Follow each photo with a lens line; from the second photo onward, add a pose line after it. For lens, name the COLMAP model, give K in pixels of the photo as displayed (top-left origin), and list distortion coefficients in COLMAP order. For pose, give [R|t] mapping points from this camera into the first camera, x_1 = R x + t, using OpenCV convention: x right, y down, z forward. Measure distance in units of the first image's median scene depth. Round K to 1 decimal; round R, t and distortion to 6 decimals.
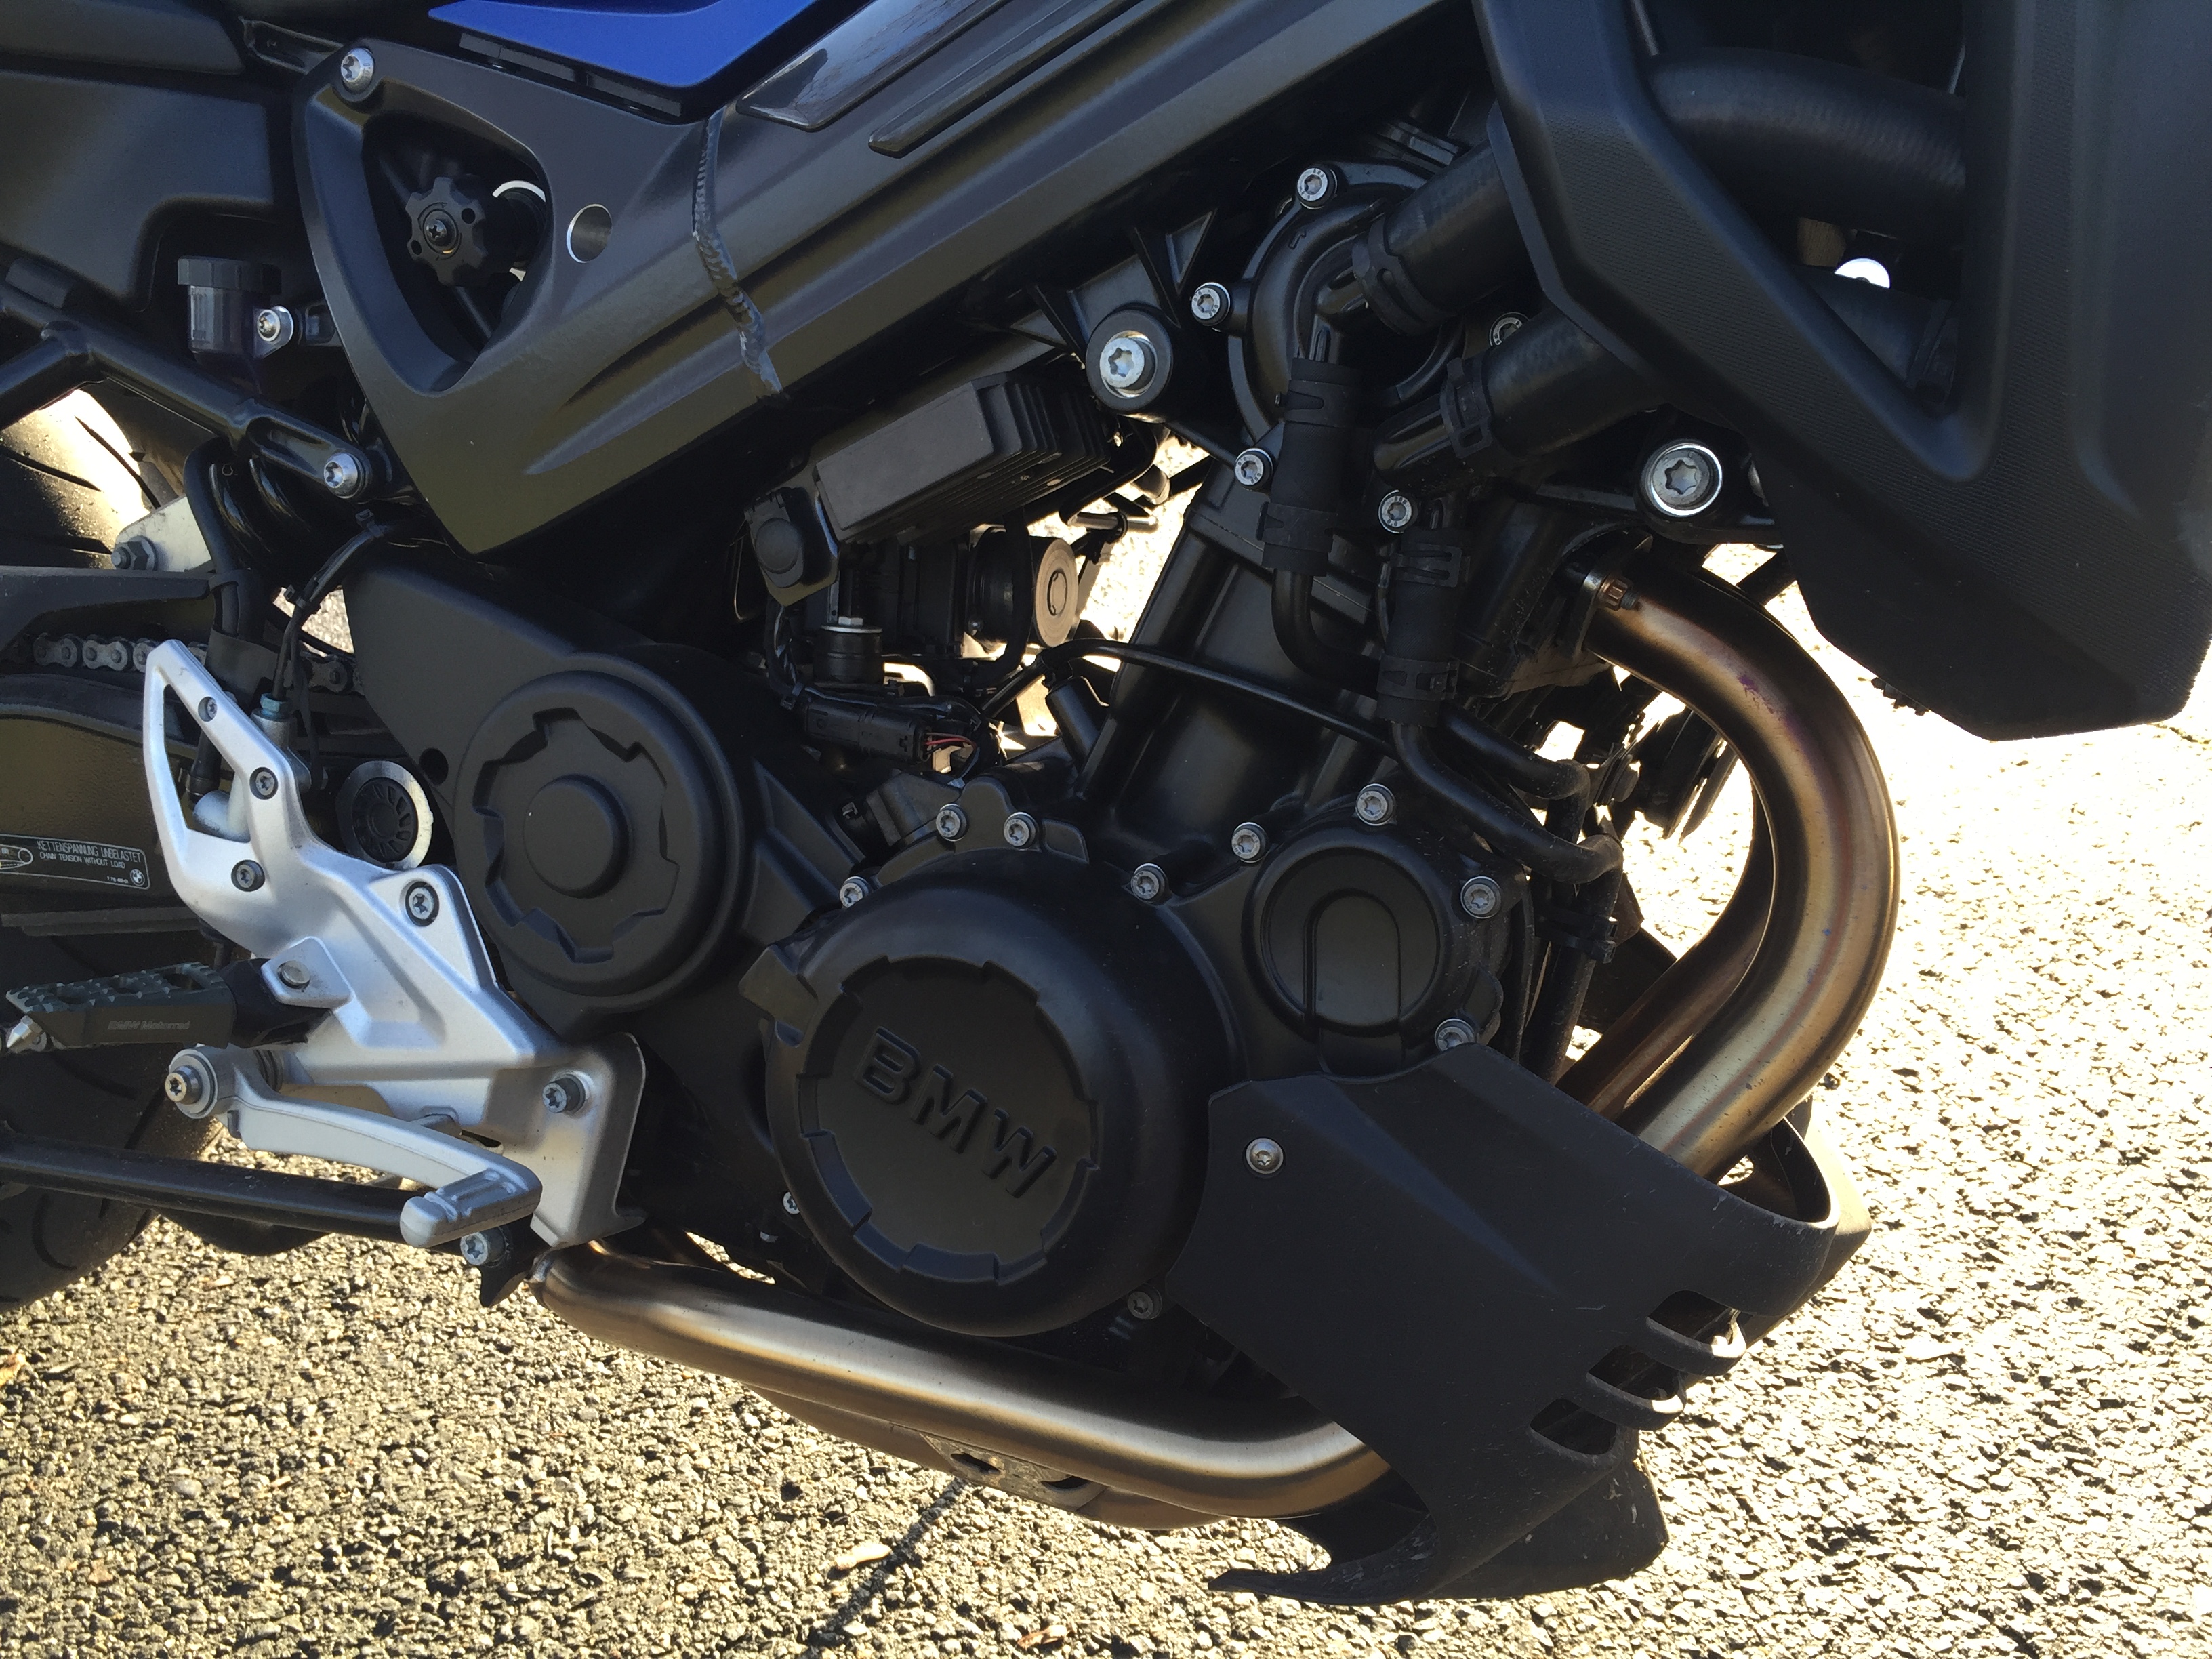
lens RADIAL K [[1884.7, 0, 1106.0], [0, 1884.7, 829.5], [0, 0, 1]] dist [0.078826, -0.077997]
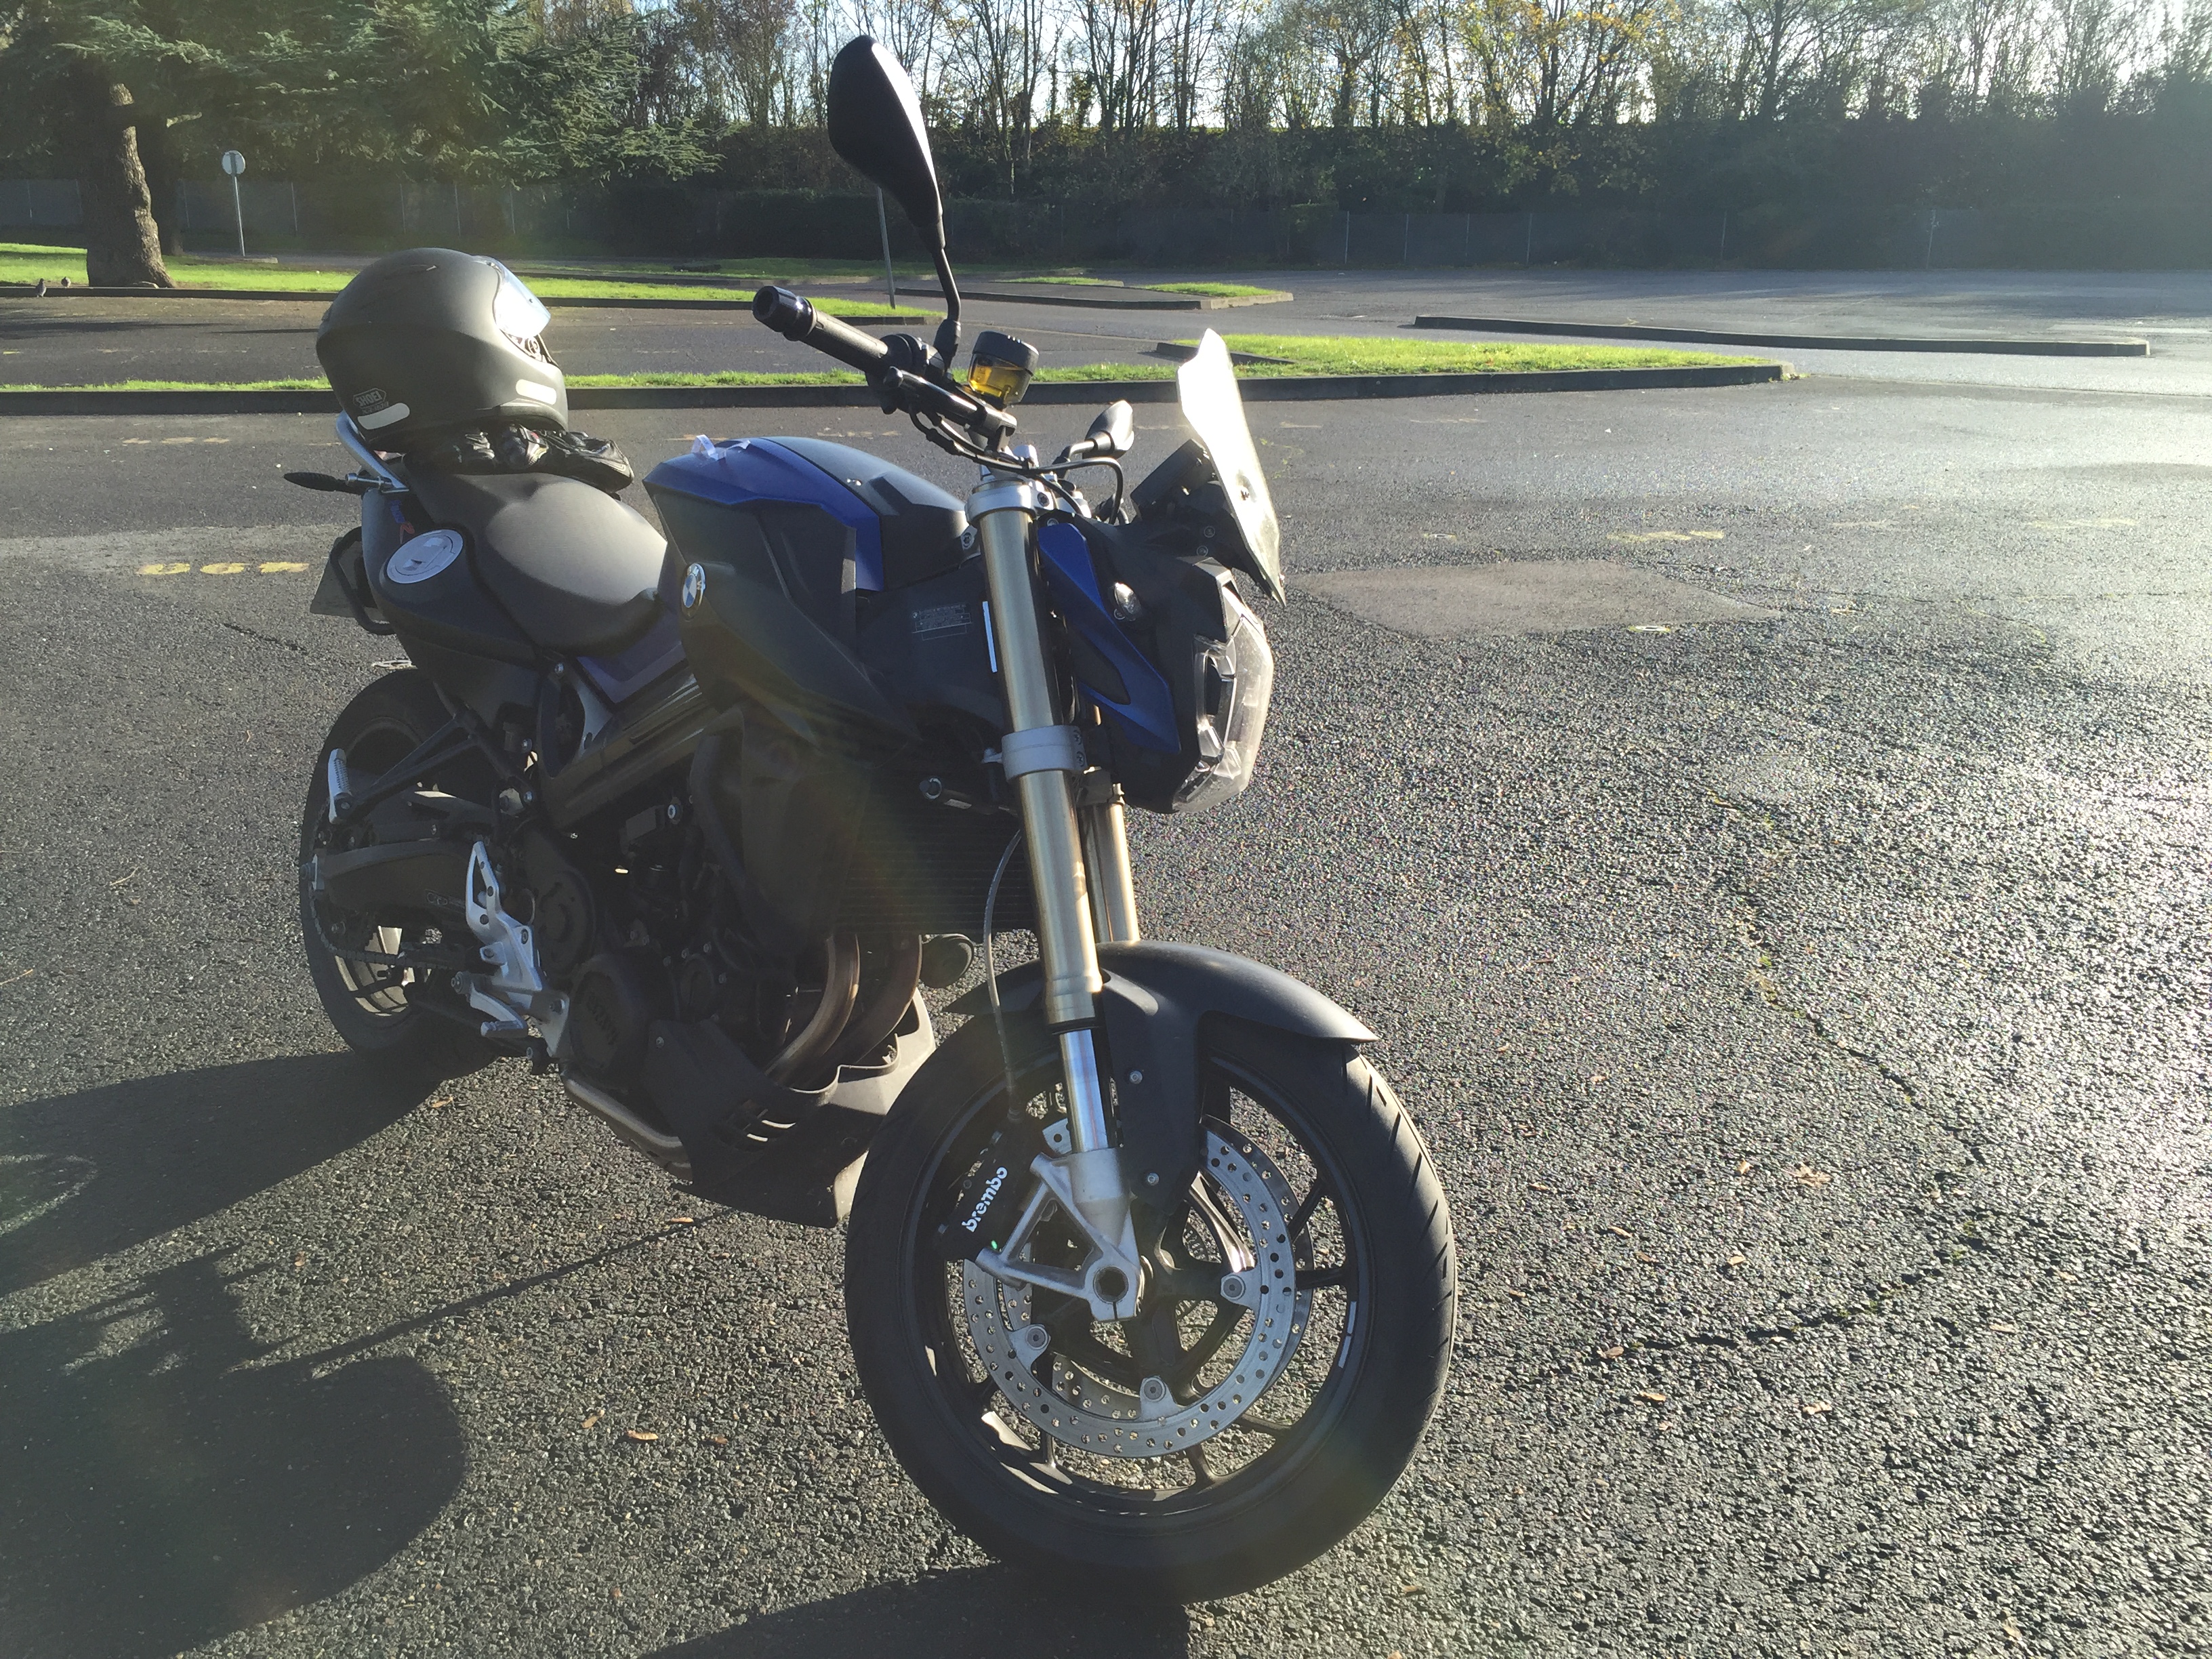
lens RADIAL K [[1884.7, 0, 1106.0], [0, 1884.7, 829.5], [0, 0, 1]] dist [0.078826, -0.077997]
pose [[0.928305, 0.133310, -0.347101, 1.549454], [-0.153953, 0.987545, -0.032456, -0.176627], [0.338451, 0.083567, 0.937266, -1.574287]]
